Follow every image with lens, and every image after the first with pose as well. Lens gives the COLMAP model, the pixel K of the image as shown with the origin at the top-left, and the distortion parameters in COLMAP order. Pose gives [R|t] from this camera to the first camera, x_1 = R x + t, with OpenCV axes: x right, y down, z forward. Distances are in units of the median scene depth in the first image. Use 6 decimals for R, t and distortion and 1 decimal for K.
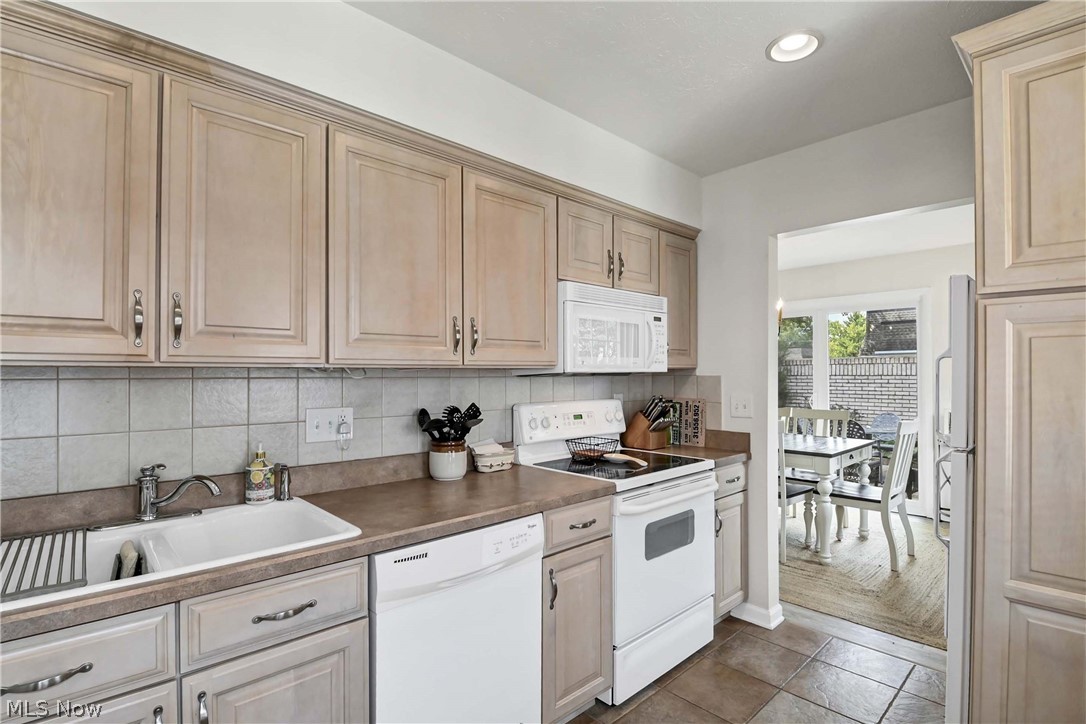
lens RADIAL K [[512.2, 0, 543.6], [0, 512.2, 367.3], [0, 0, 1]] dist [-0.000706, -0.012553]
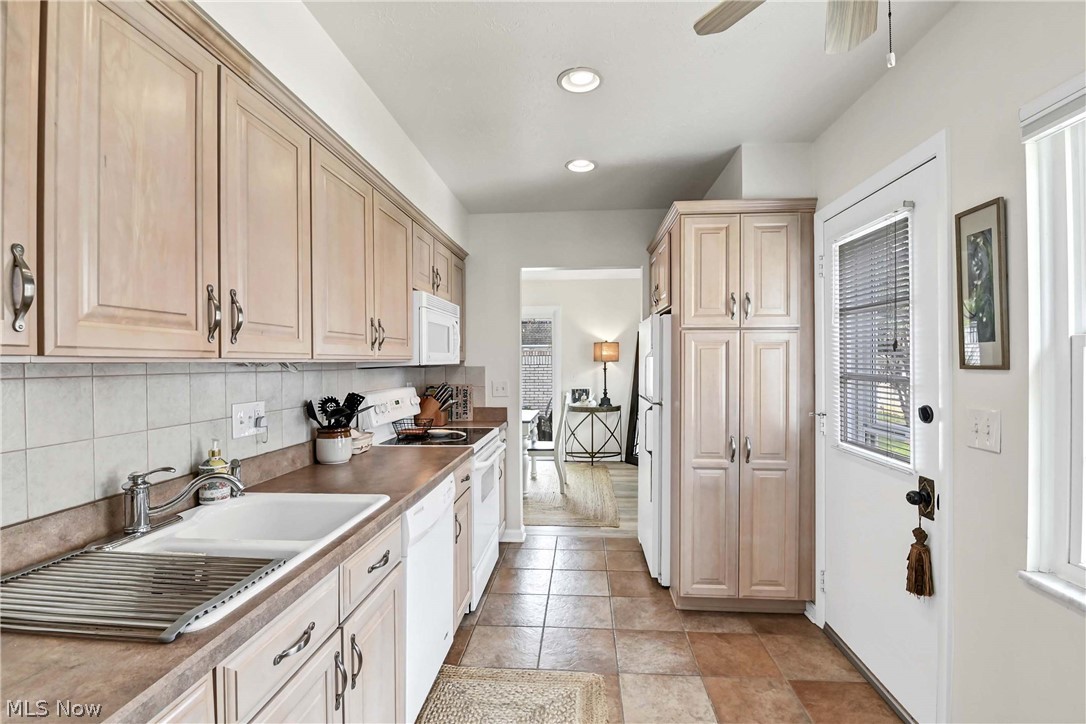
lens RADIAL K [[495.6, 0, 543.0], [0, 495.6, 362.0], [0, 0, 1]] dist [-0.022965, -0.000529]
pose [[0.737804, -0.002242, 0.675011, -0.574287], [-0.004032, 0.999962, 0.007729, -0.008189], [-0.675003, -0.008424, 0.737767, -0.079877]]
